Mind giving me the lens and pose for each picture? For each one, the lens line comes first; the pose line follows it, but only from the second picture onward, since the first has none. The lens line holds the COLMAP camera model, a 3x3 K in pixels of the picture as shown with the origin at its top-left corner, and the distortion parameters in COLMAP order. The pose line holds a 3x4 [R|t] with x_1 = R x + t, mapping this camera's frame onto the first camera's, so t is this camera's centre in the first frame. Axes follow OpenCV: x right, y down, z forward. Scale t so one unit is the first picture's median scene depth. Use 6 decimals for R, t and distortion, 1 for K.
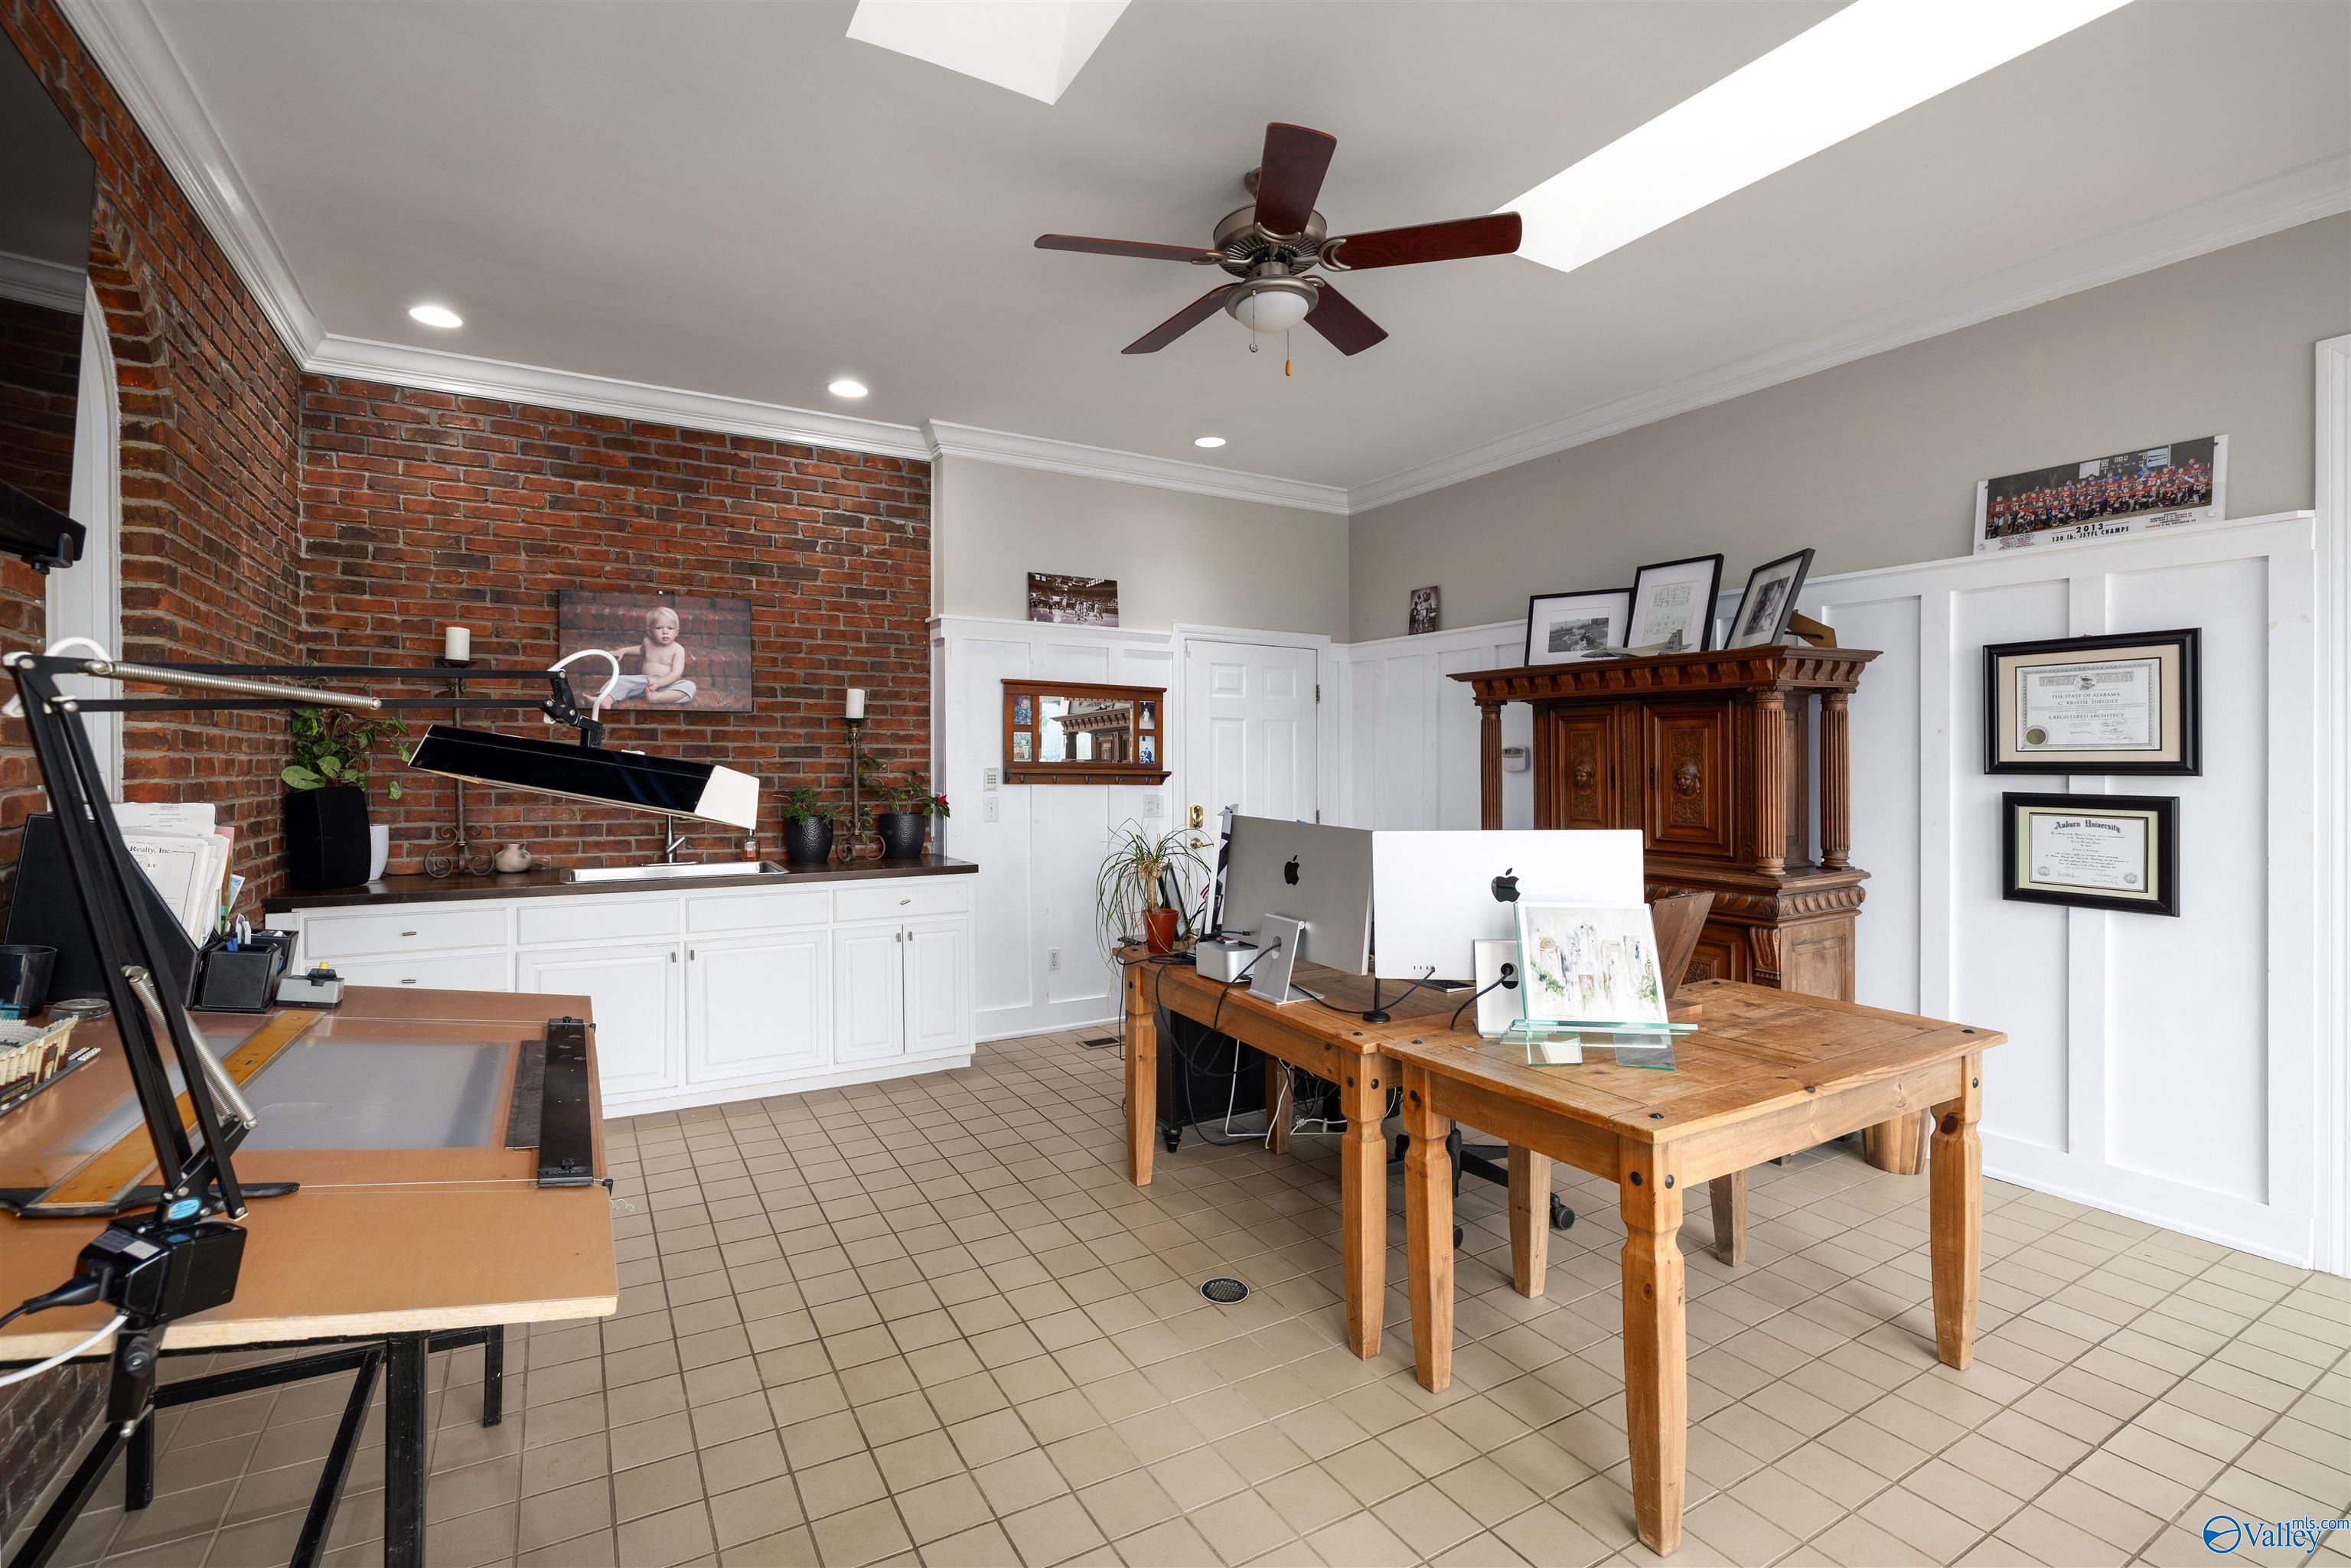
lens RADIAL K [[1036.1, 0, 1168.3], [0, 1036.1, 770.5], [0, 0, 1]] dist [-0.011058, -0.000362]
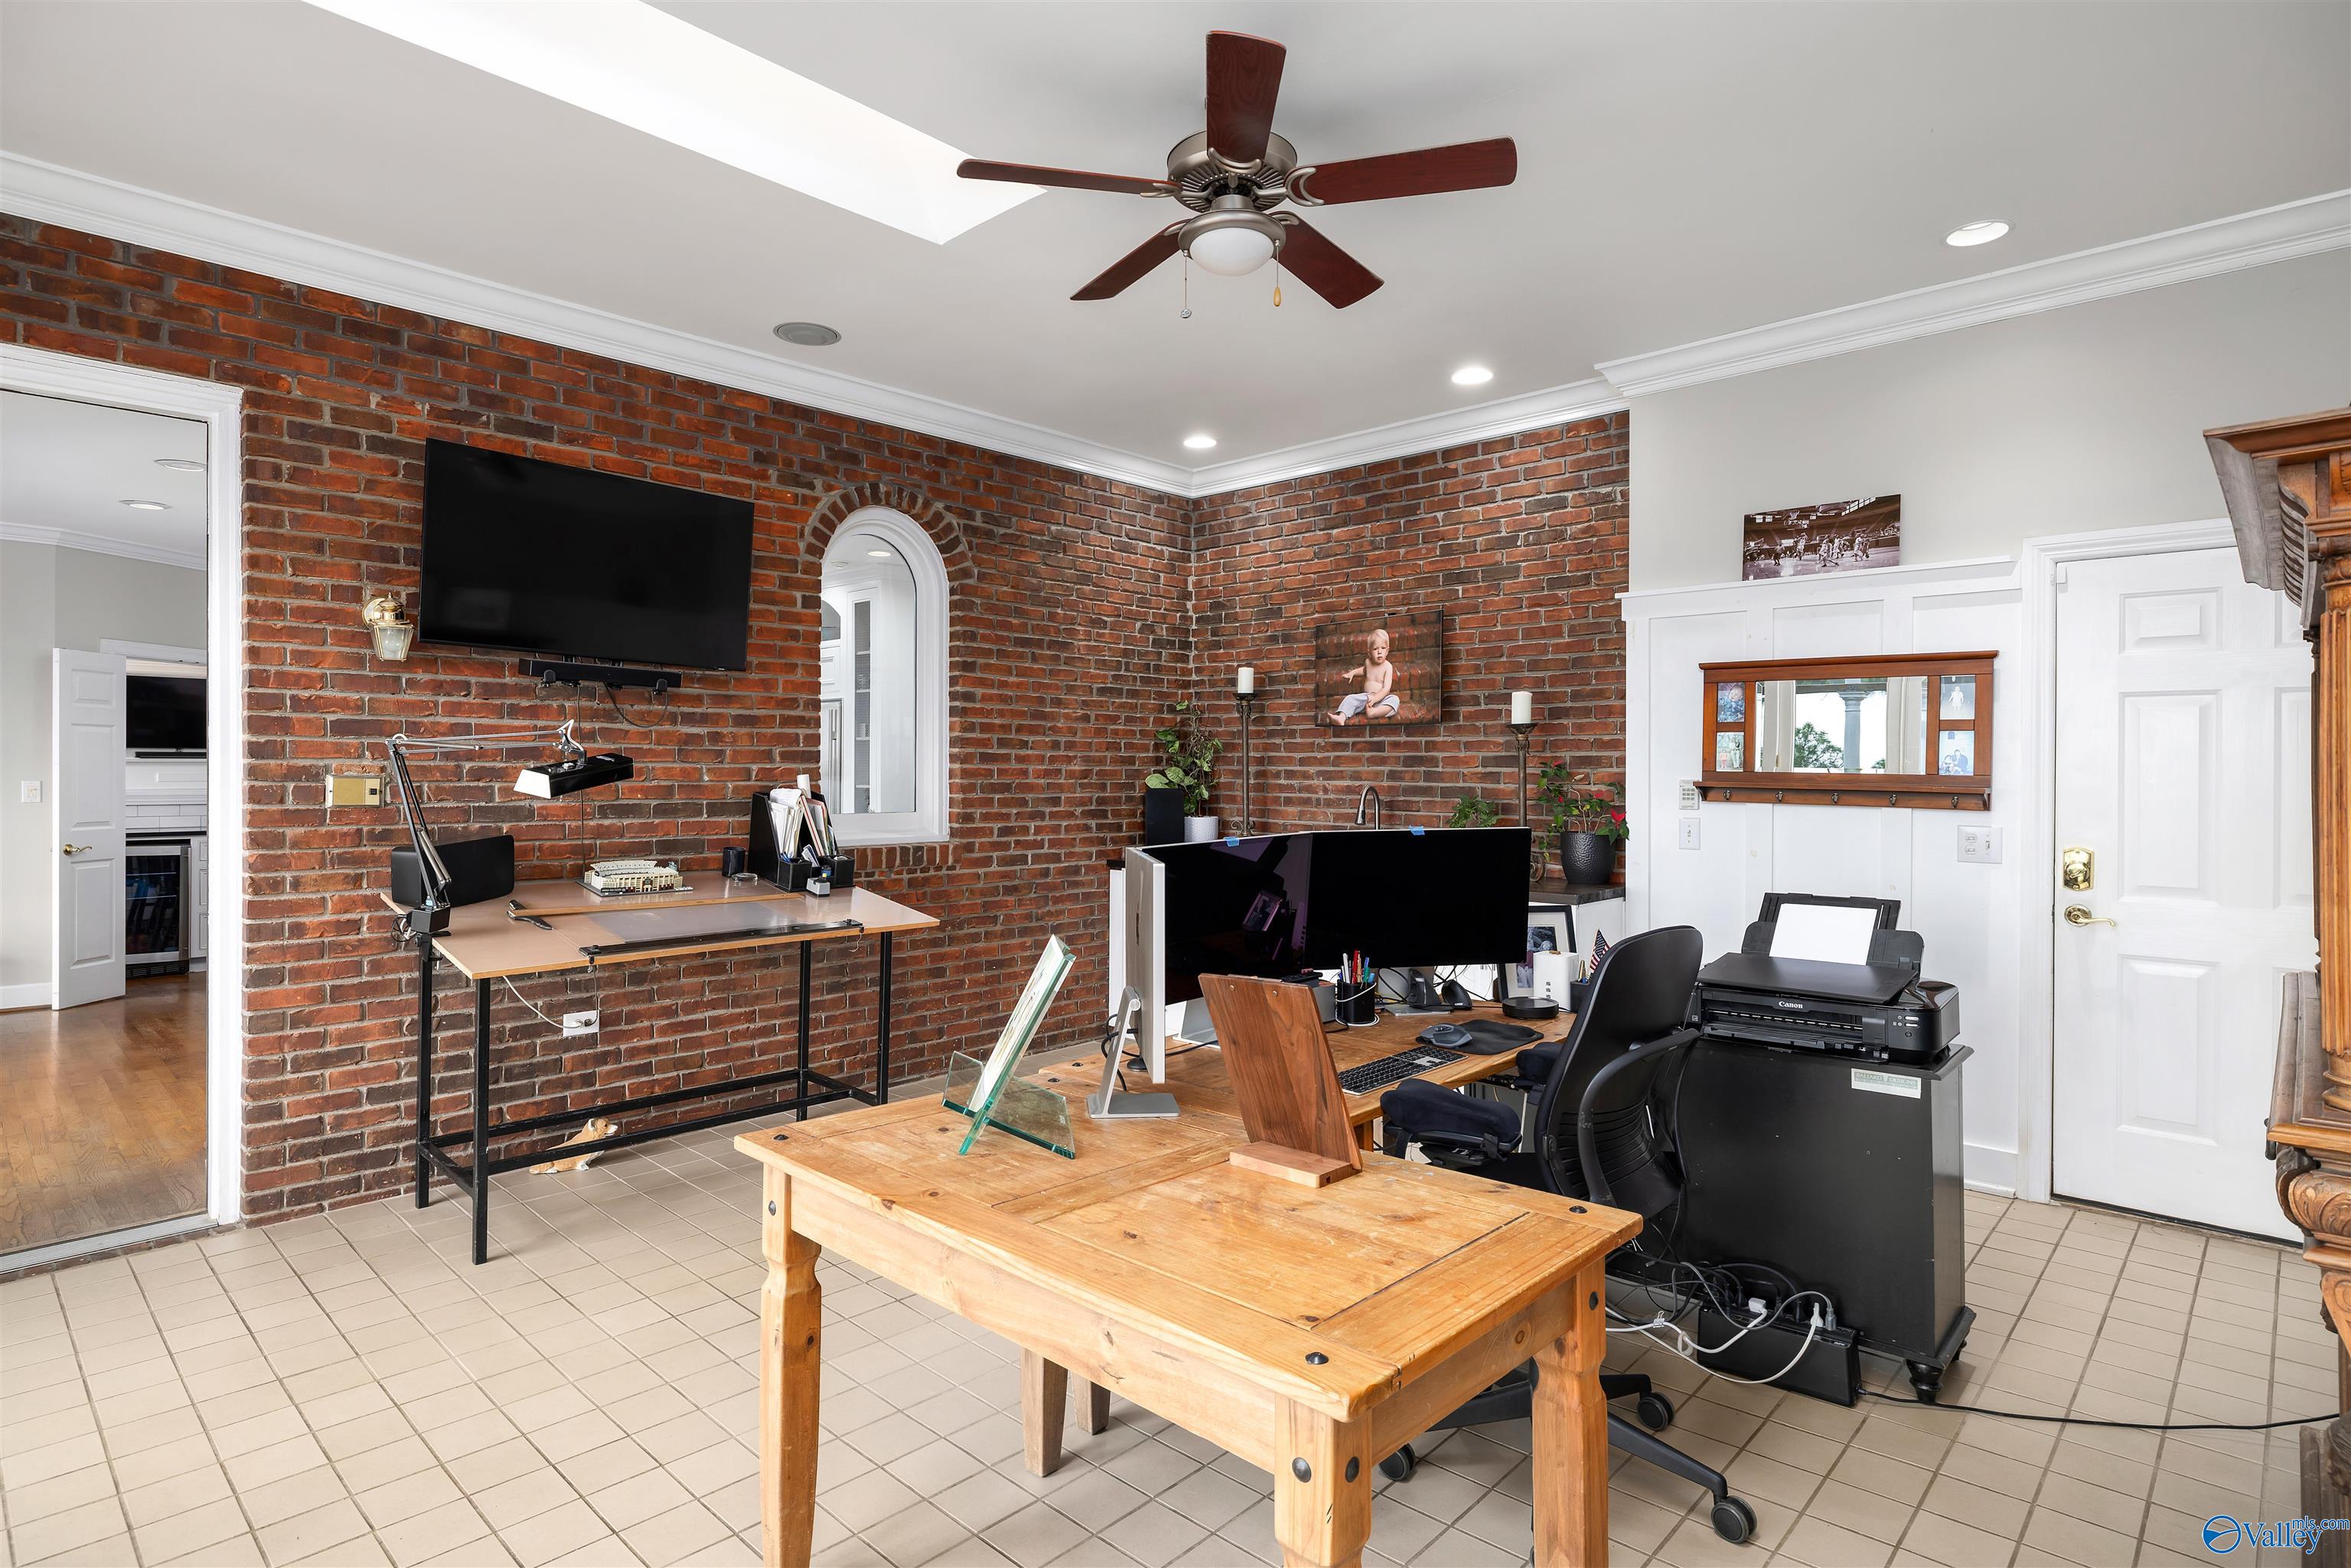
lens RADIAL K [[1226.5, 0, 1168.6], [0, 1226.5, 776.9], [0, 0, 1]] dist [0.002052, -0.000039]
pose [[0.285547, 0.004247, -0.958355, 0.626936], [-0.010522, 0.999944, 0.001296, -0.001885], [0.958307, 0.009713, 0.285576, 0.382998]]
